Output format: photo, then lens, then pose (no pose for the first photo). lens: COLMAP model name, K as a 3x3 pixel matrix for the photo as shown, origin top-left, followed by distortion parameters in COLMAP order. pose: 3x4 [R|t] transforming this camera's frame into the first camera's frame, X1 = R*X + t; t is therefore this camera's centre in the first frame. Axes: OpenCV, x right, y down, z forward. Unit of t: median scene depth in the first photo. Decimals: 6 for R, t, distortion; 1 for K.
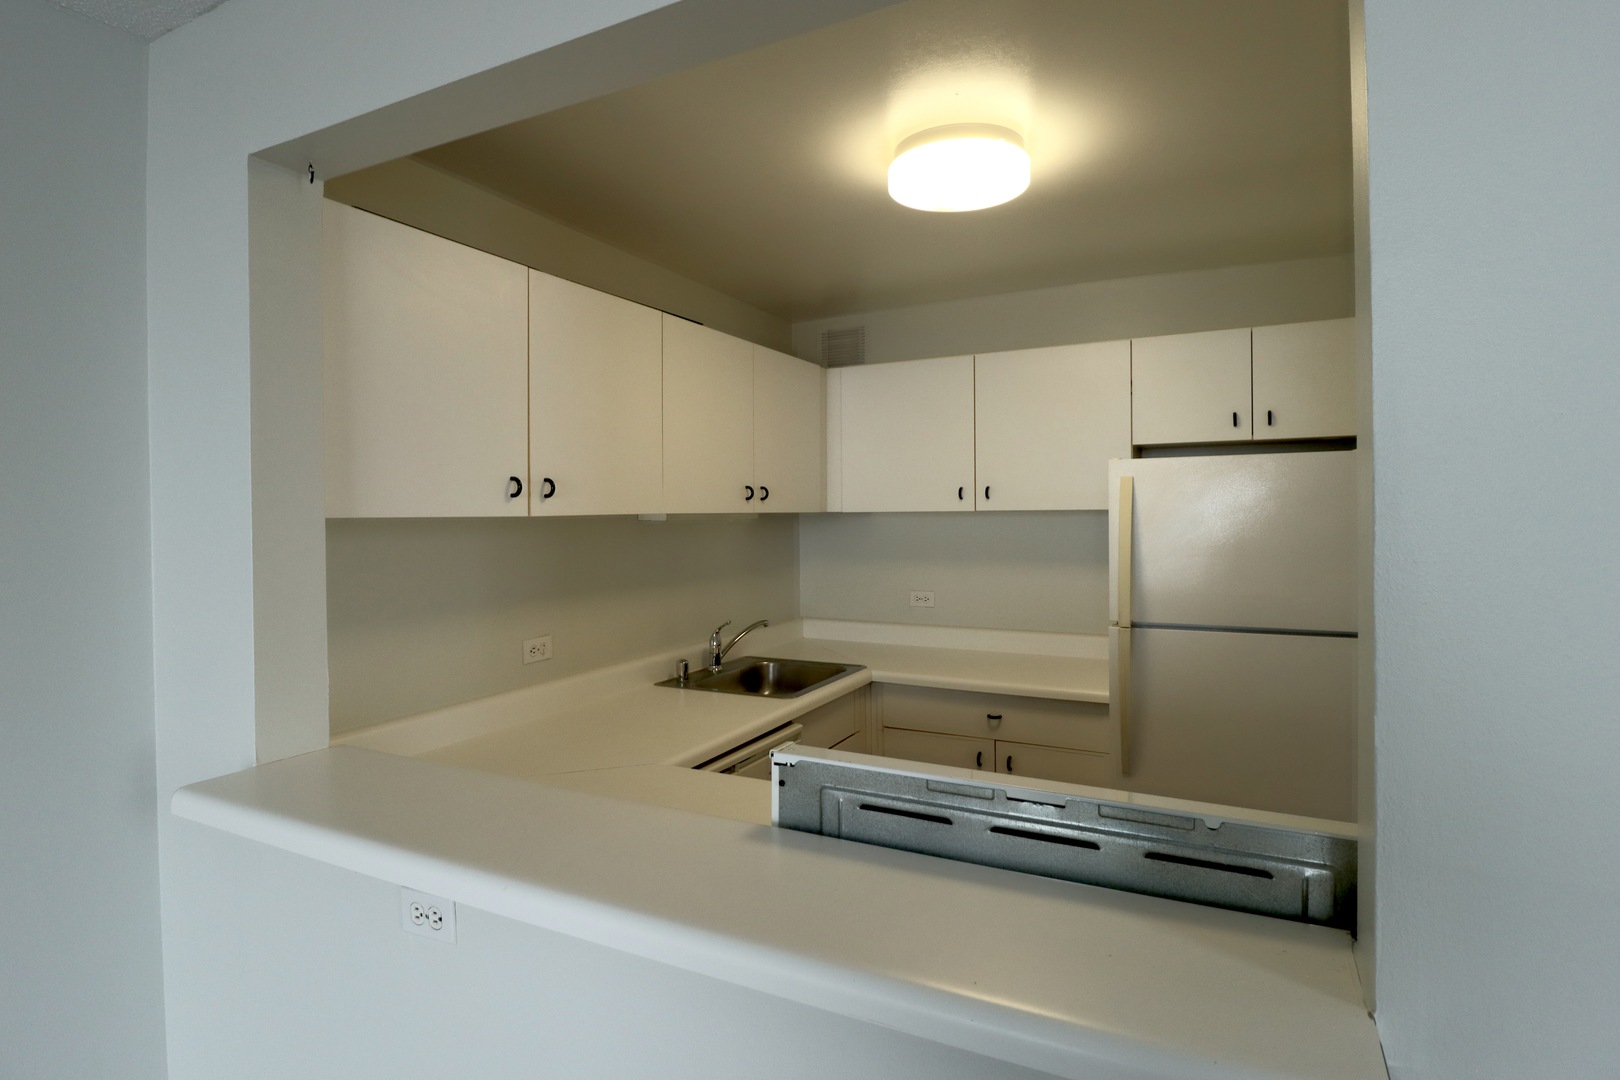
lens RADIAL K [[835.8, 0, 809.5], [0, 835.8, 523.1], [0, 0, 1]] dist [-0.000384, -0.011941]
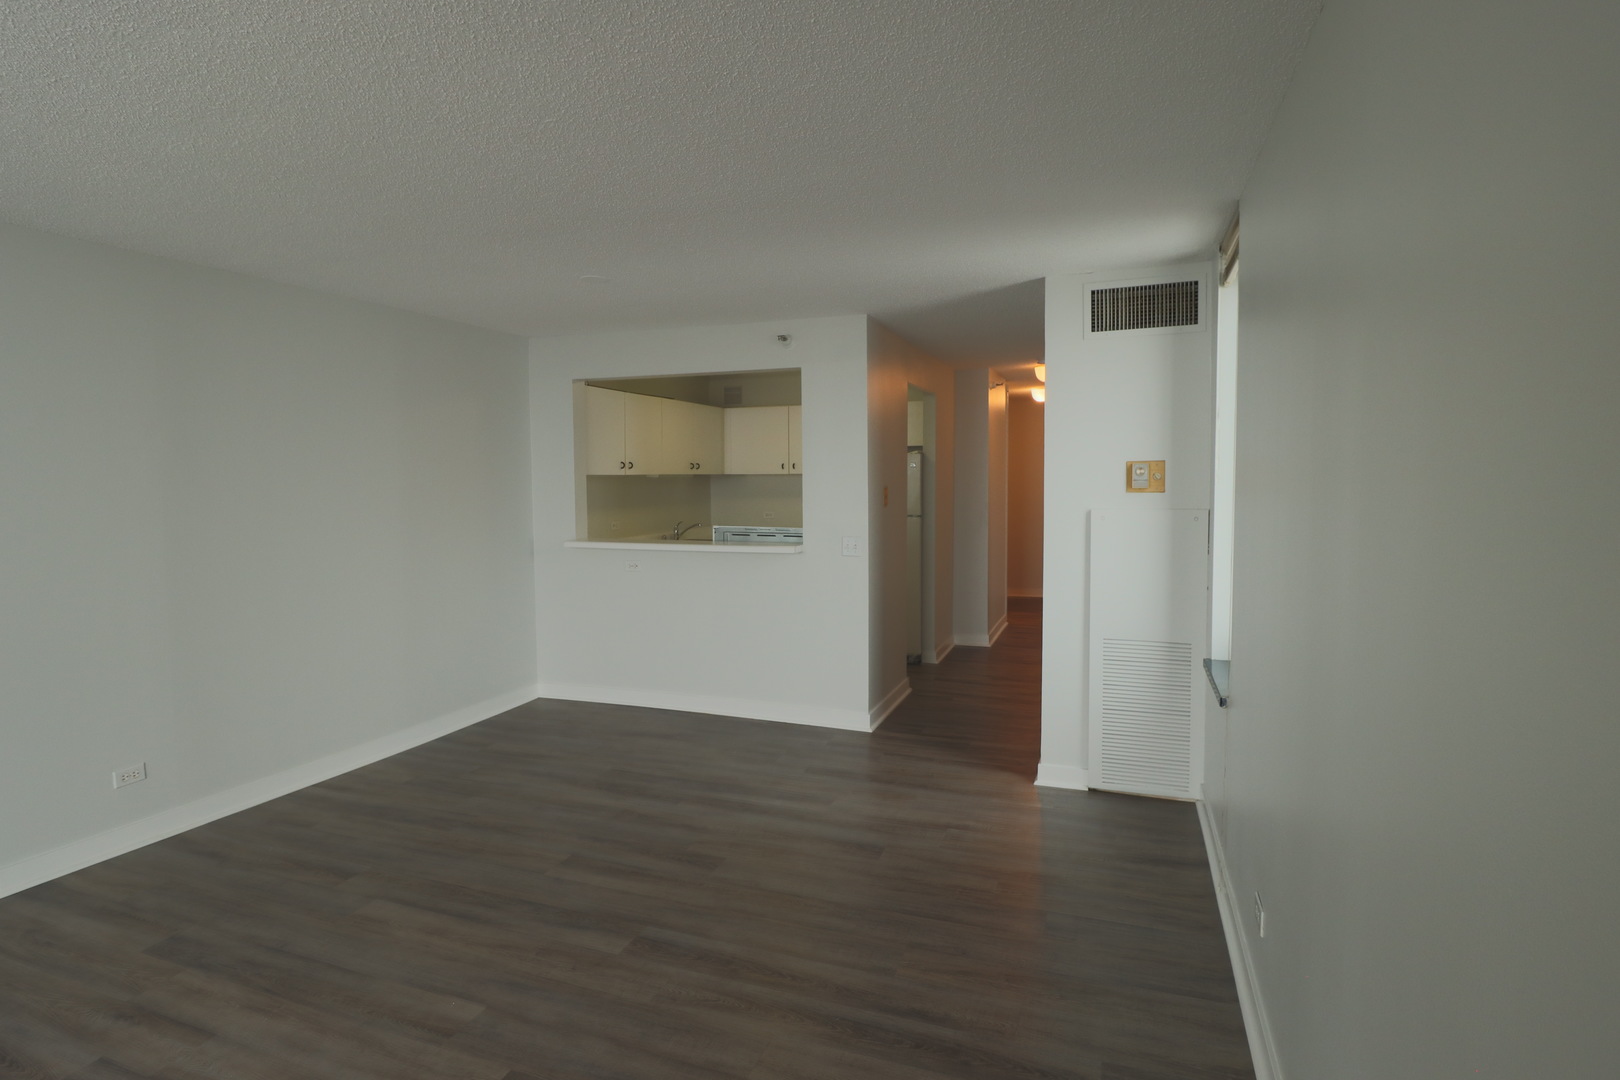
lens RADIAL K [[835.8, 0, 809.5], [0, 835.8, 523.1], [0, 0, 1]] dist [-0.000384, -0.011941]
pose [[0.992385, -0.003246, 0.123130, -0.032782], [-0.002008, 0.999093, 0.042528, 0.024468], [-0.123157, -0.042451, 0.991479, -1.405160]]
